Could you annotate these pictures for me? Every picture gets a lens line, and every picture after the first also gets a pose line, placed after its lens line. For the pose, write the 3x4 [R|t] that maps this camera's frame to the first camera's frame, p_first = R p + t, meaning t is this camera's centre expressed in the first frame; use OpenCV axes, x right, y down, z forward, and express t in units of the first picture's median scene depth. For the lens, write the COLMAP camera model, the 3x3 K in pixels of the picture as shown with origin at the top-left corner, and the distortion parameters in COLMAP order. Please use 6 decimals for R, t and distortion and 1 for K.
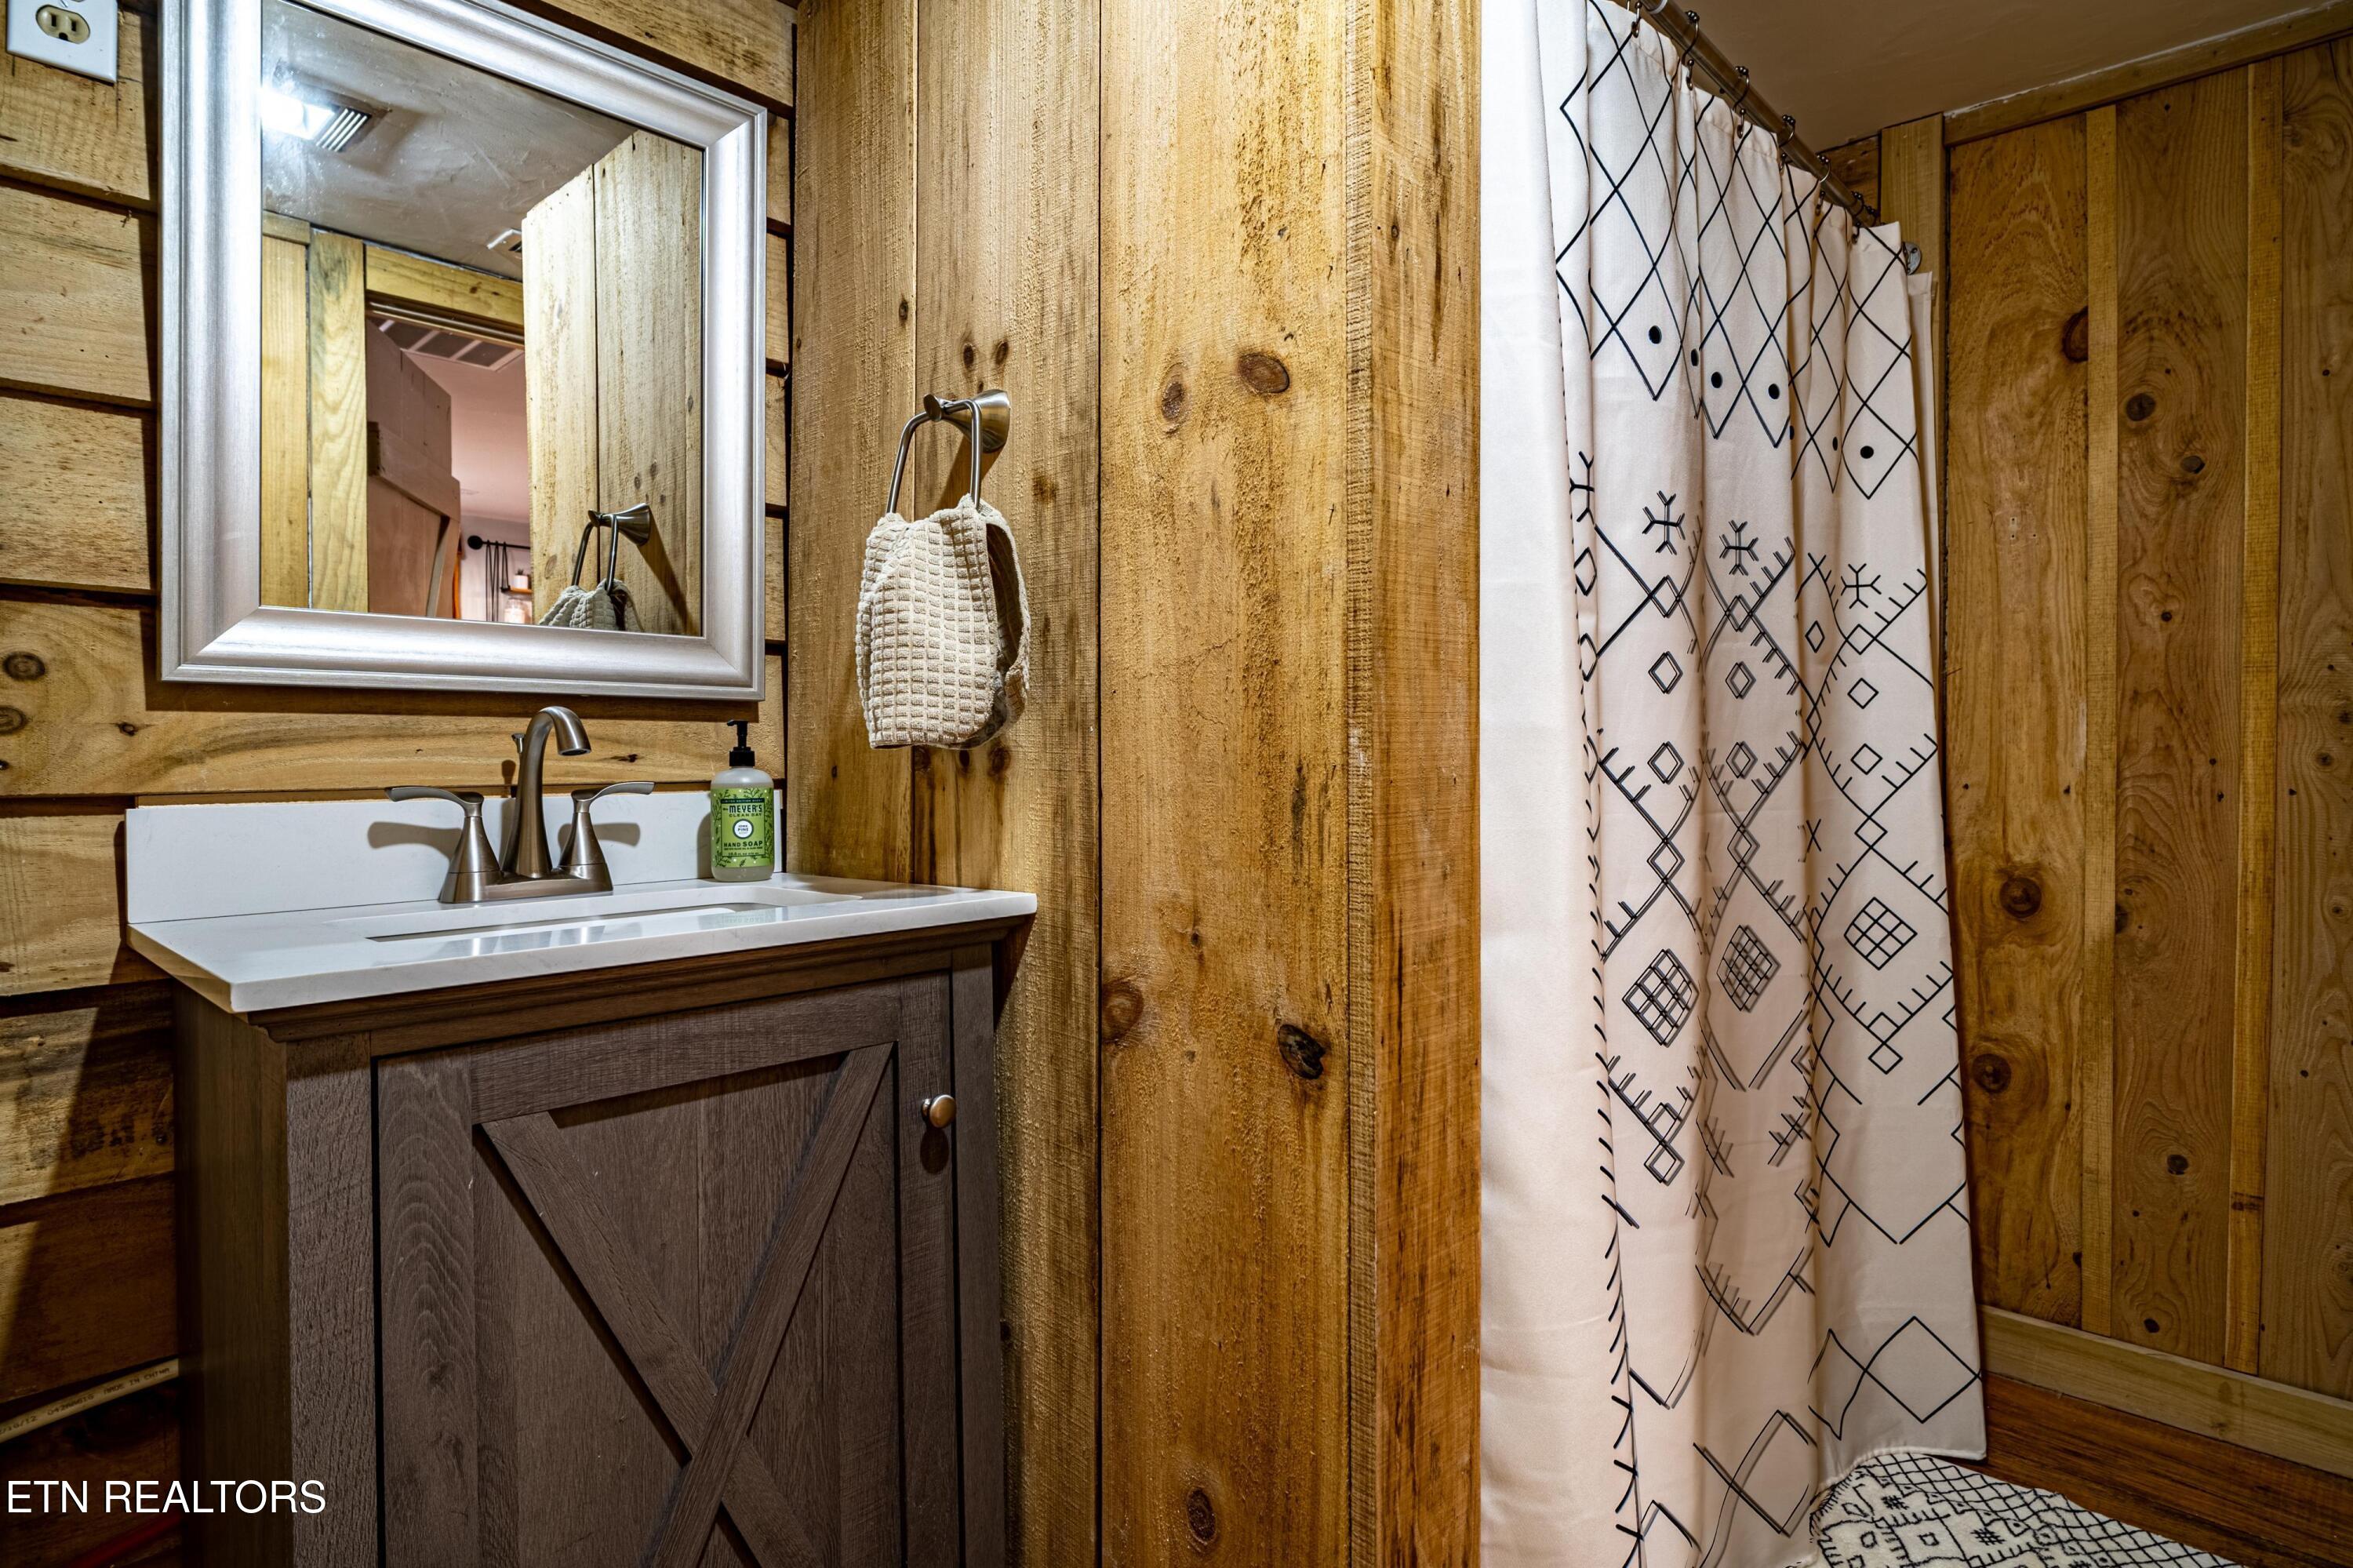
lens RADIAL K [[1224.4, 0, 1206.6], [0, 1224.4, 777.1], [0, 0, 1]] dist [-0.003951, 0.001500]
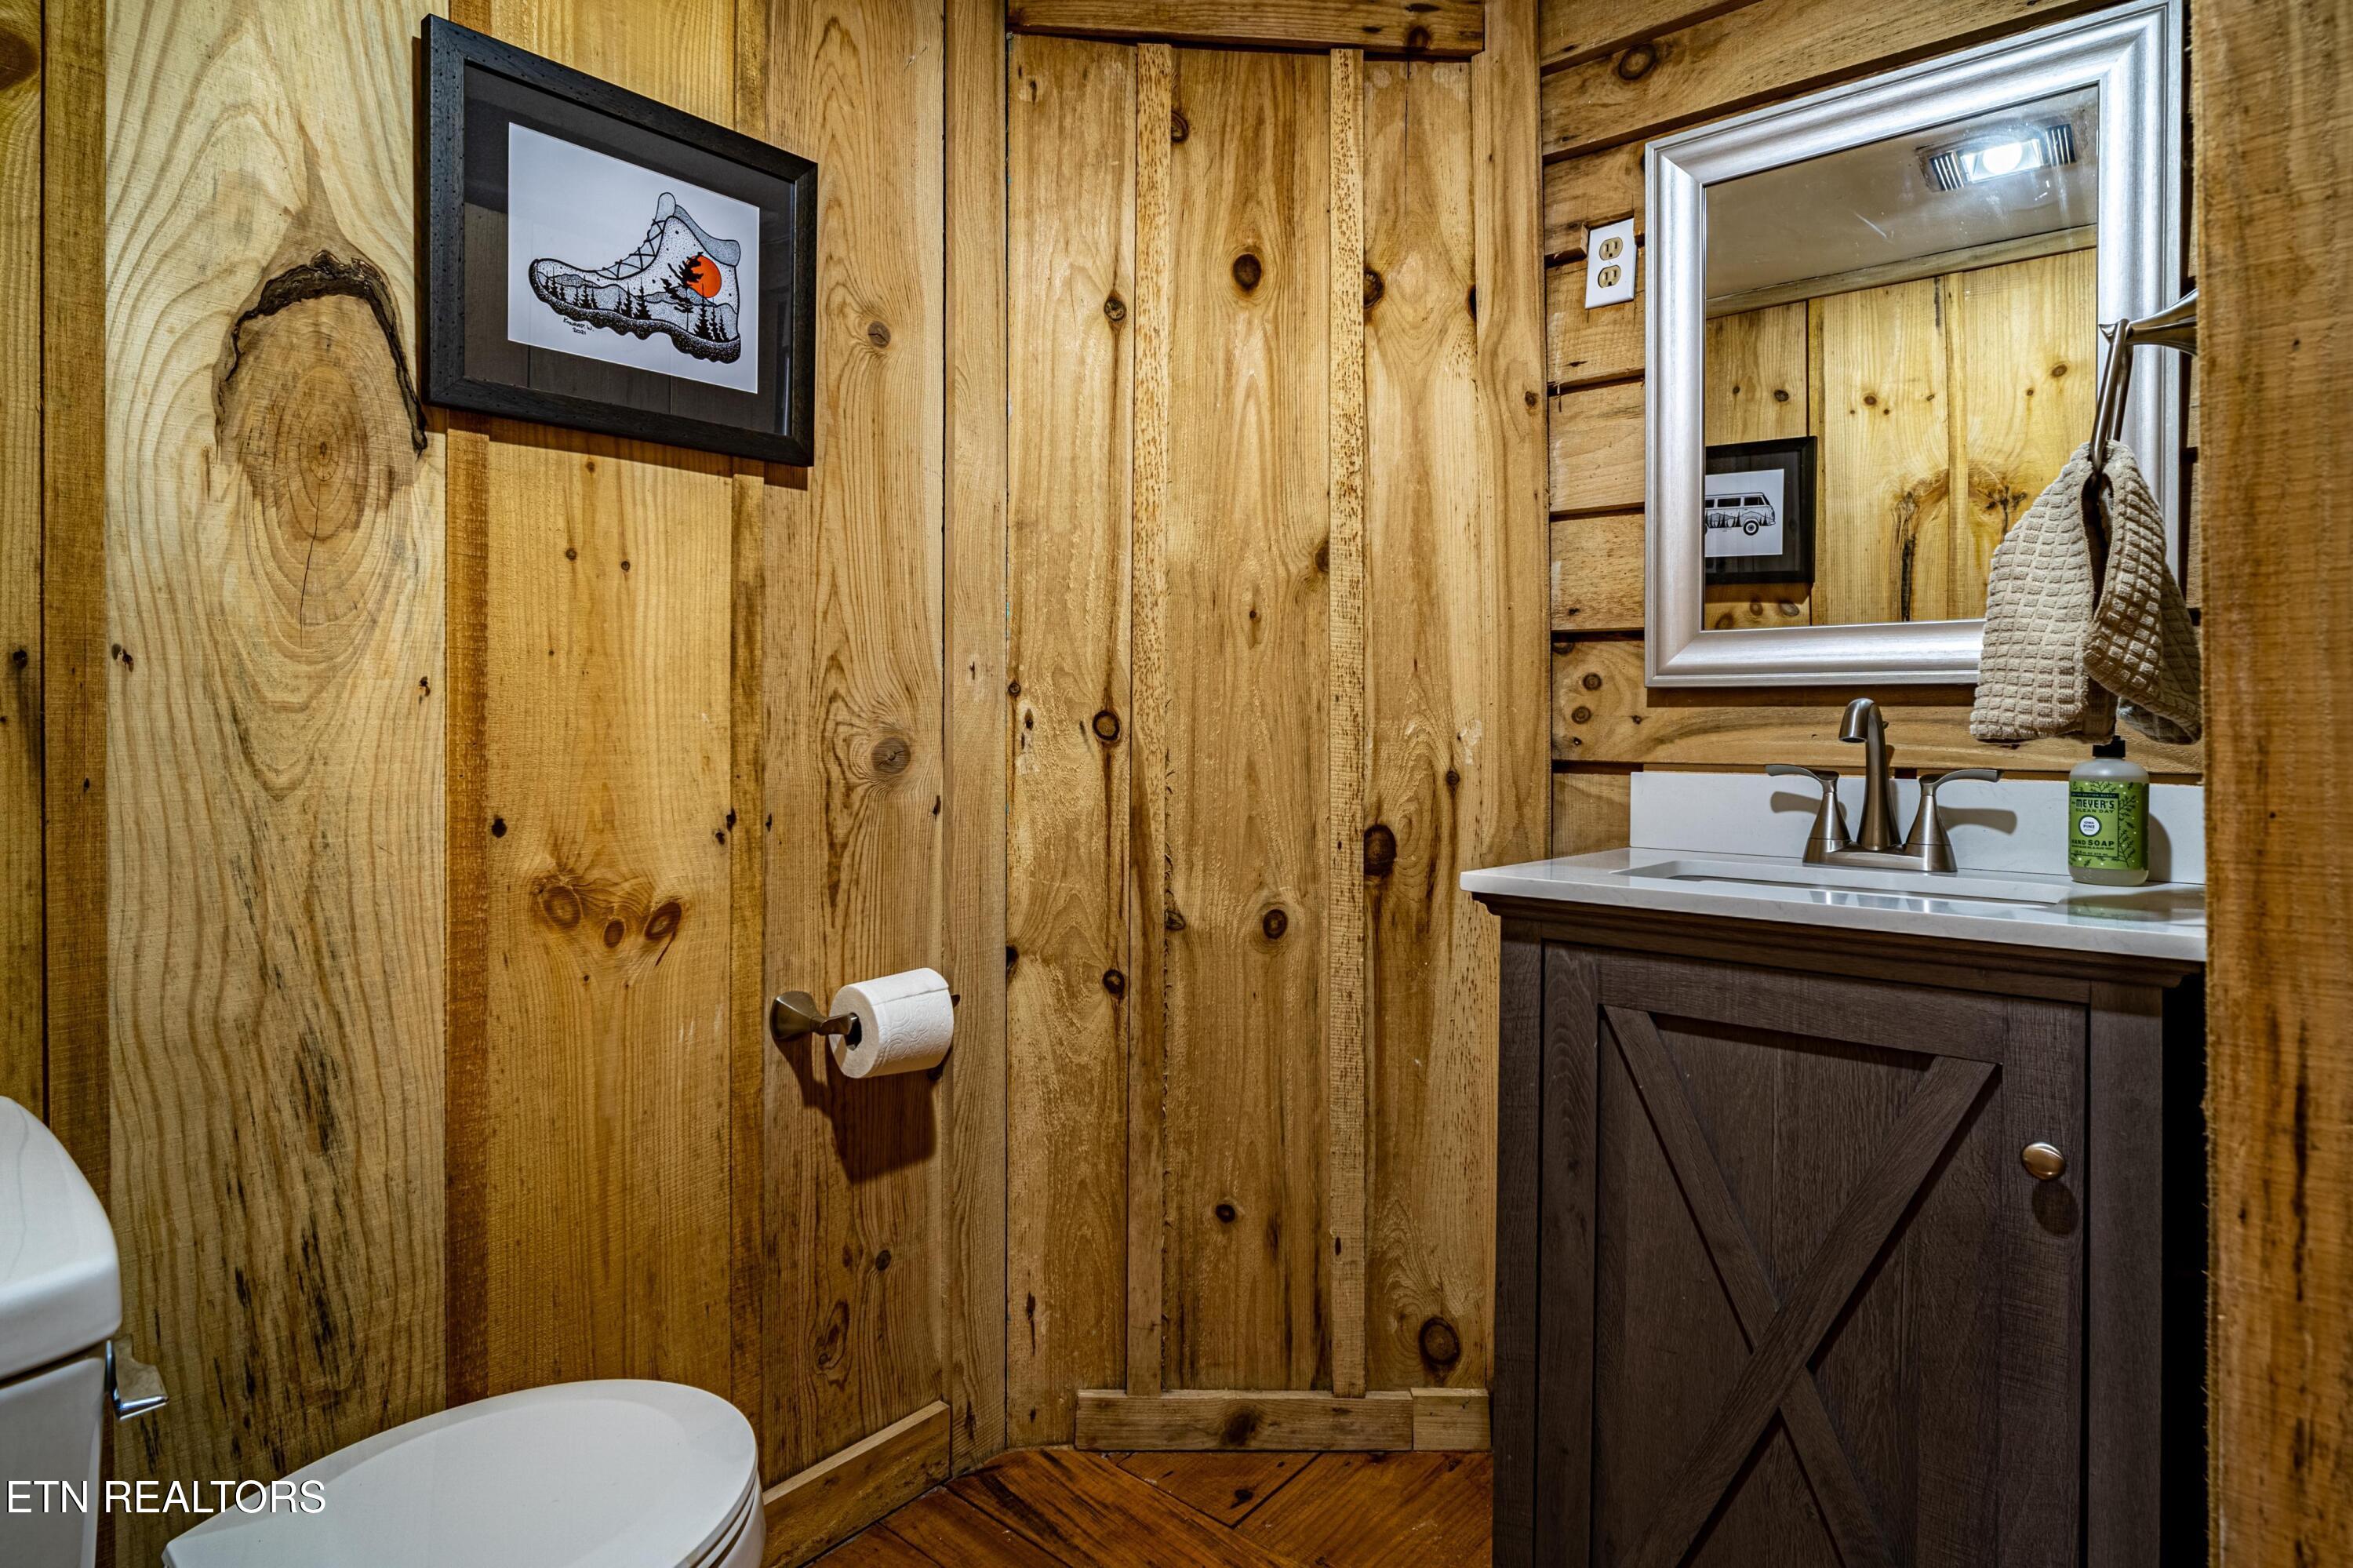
lens RADIAL K [[1259.9, 0, 1170.1], [0, 1259.9, 761.0], [0, 0, 1]] dist [-0.002847, -0.000044]
pose [[0.044888, 0.035307, -0.998368, 0.654157], [-0.021938, 0.999169, 0.034349, -0.028598], [0.998751, 0.020360, 0.045625, 0.341603]]
